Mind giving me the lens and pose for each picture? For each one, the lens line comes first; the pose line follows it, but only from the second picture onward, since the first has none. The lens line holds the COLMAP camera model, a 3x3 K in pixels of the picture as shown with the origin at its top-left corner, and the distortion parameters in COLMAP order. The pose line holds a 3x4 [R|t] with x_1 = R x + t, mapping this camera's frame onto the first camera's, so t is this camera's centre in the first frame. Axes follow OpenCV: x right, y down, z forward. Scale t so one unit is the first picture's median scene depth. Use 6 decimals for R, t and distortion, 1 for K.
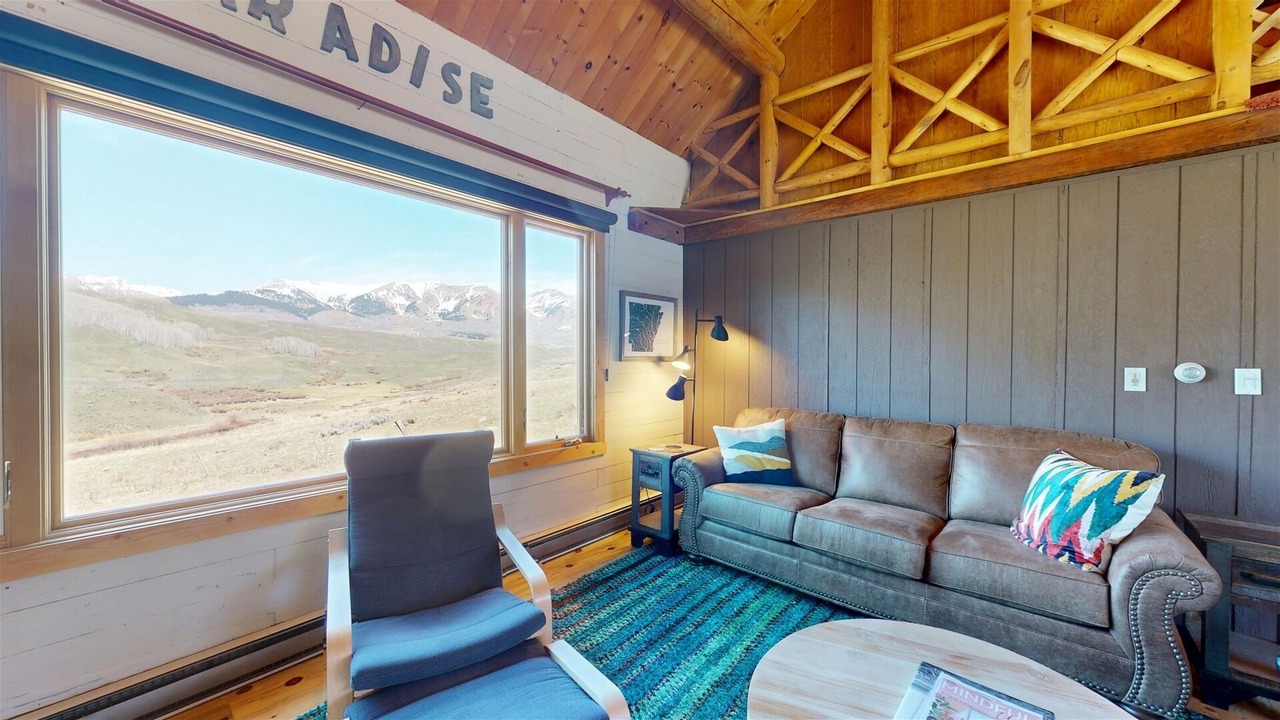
lens RADIAL K [[470.2, 0, 639.7], [0, 470.2, 361.3], [0, 0, 1]] dist [0.000148, -0.000023]
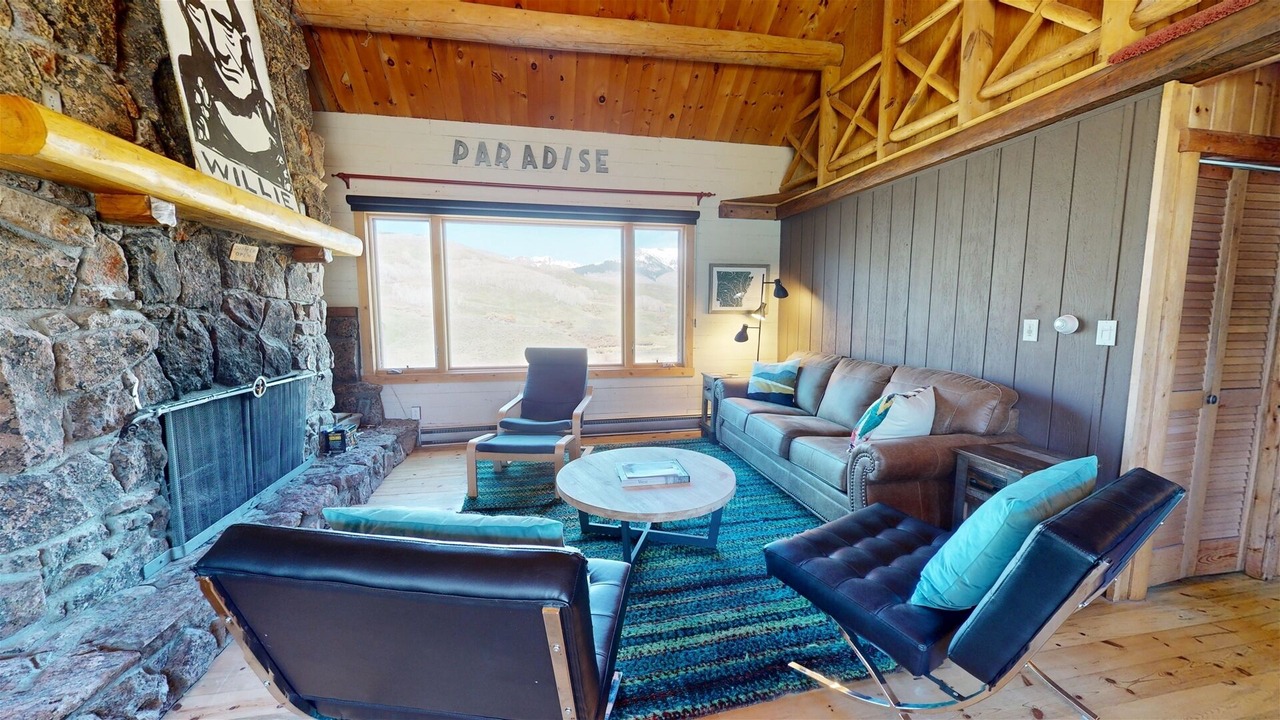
lens RADIAL K [[470.2, 0, 639.7], [0, 470.2, 361.3], [0, 0, 1]] dist [0.000148, -0.000023]
pose [[0.797113, 0.061562, -0.600683, 0.777708], [-0.003366, 0.995227, 0.097532, 0.005427], [0.603820, -0.075722, 0.793516, -0.322301]]
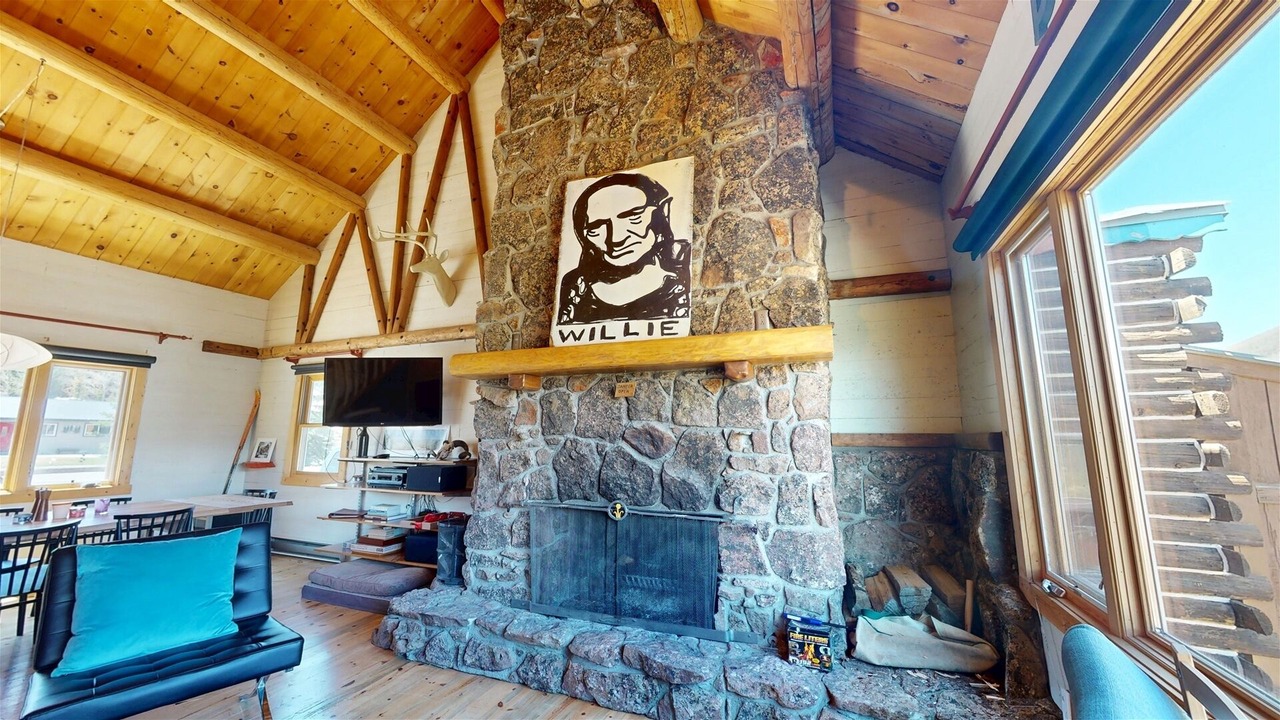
lens RADIAL K [[470.2, 0, 639.7], [0, 470.2, 361.3], [0, 0, 1]] dist [0.000148, -0.000023]
pose [[-0.947161, -0.053577, -0.316252, -0.012477], [-0.004158, 0.987919, -0.154915, -0.010627], [0.320731, -0.145414, -0.935941, 0.869834]]
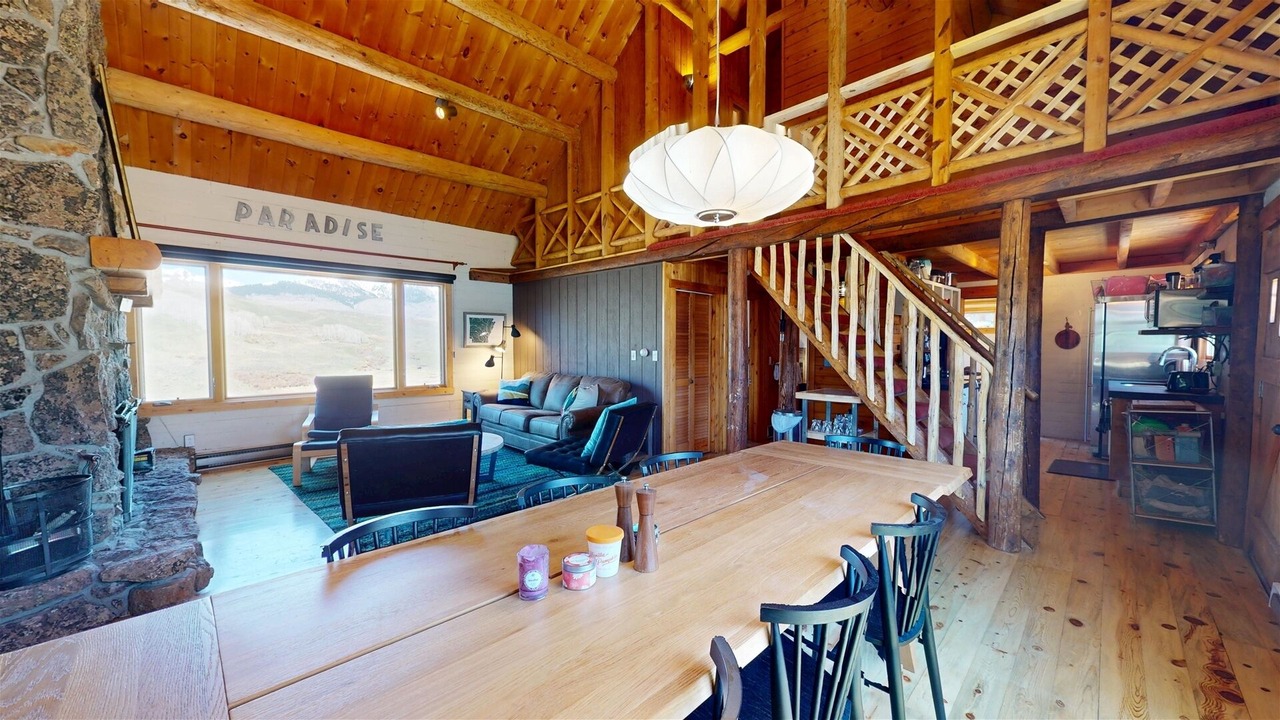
lens RADIAL K [[470.2, 0, 639.7], [0, 470.2, 361.3], [0, 0, 1]] dist [0.000148, -0.000023]
pose [[0.997572, 0.001285, -0.069628, 0.981771], [0.000763, 0.999568, 0.029385, -0.001584], [0.069636, -0.029367, 0.997140, -1.084905]]
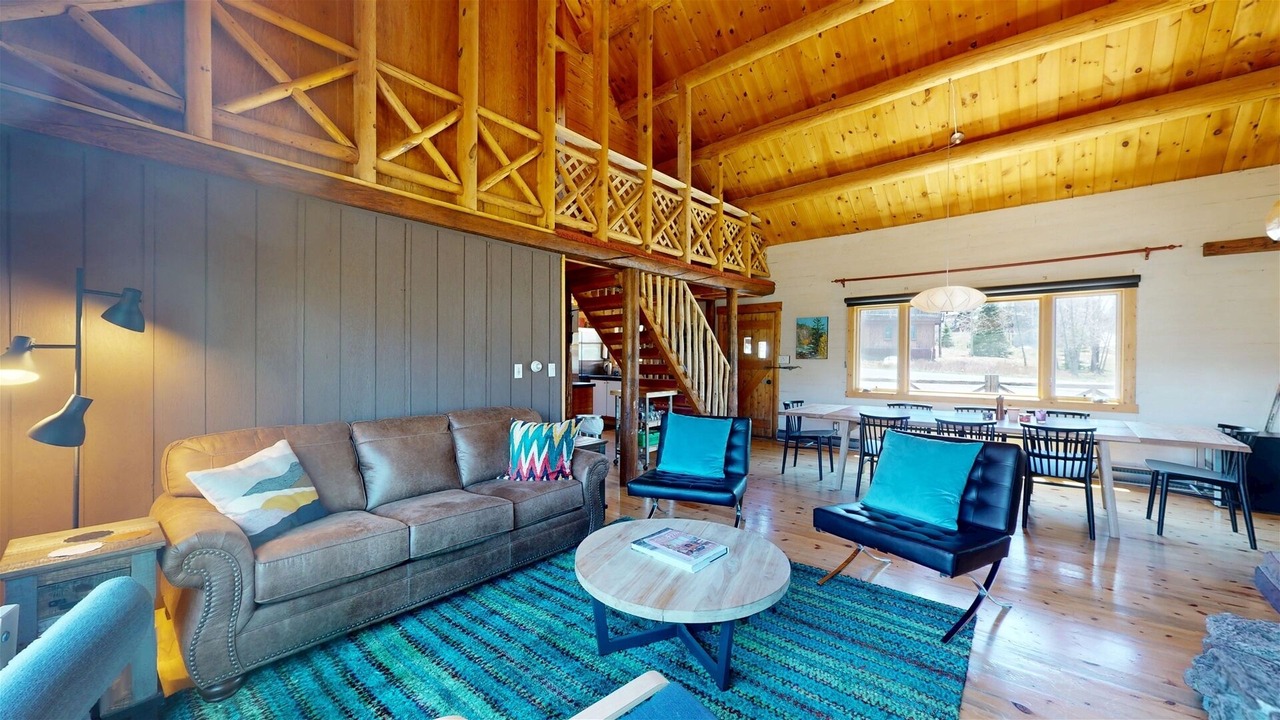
lens RADIAL K [[471.0, 0, 644.5], [0, 471.0, 357.6], [0, 0, 1]] dist [-0.000966, -0.000009]
pose [[-0.012320, -0.006749, 0.999901, -0.495294], [0.004265, 0.999968, 0.006802, -0.014643], [-0.999915, 0.004348, -0.012291, 0.447877]]
